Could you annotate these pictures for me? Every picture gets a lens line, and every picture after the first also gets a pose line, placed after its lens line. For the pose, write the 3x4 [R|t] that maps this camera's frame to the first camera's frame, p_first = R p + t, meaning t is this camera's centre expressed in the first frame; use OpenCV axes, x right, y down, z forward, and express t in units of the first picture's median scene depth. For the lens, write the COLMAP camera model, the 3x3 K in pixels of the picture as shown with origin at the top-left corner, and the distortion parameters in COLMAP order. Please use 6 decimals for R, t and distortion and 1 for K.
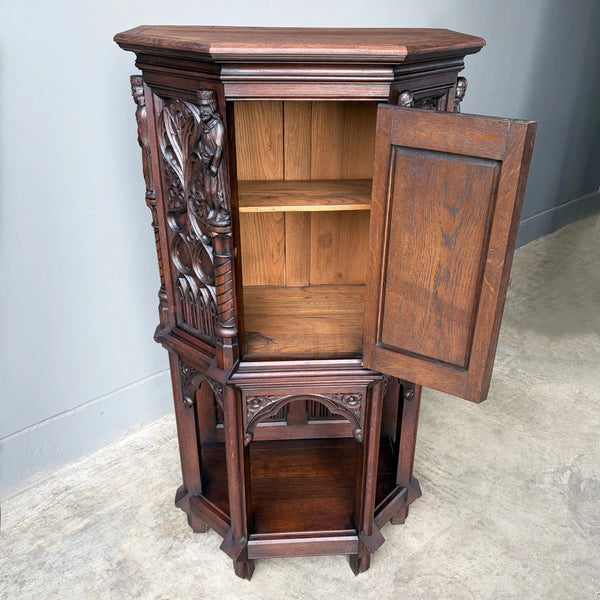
lens RADIAL K [[612.4, 0, 321.4], [0, 612.4, 302.0], [0, 0, 1]] dist [0.001300, -0.006474]
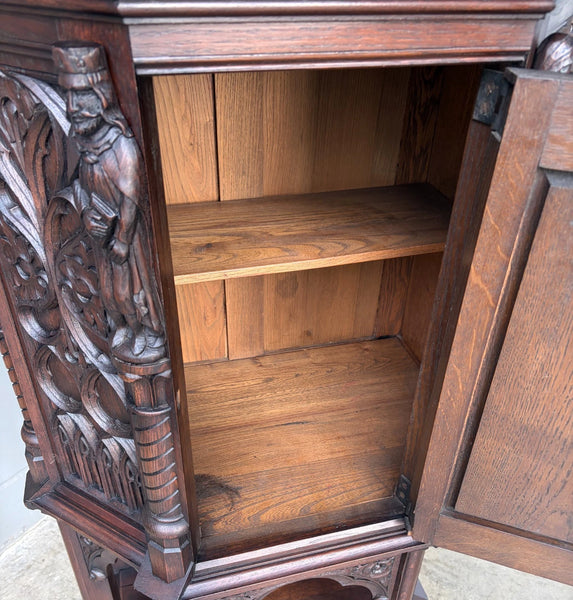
lens RADIAL K [[574.3, 0, 286.9], [0, 574.3, 322.4], [0, 0, 1]] dist [0.004438, -0.001435]
pose [[0.982625, -0.101579, 0.155337, -0.101171], [0.080561, 0.987415, 0.136091, -0.163845], [-0.167206, -0.121213, 0.978442, 0.464998]]
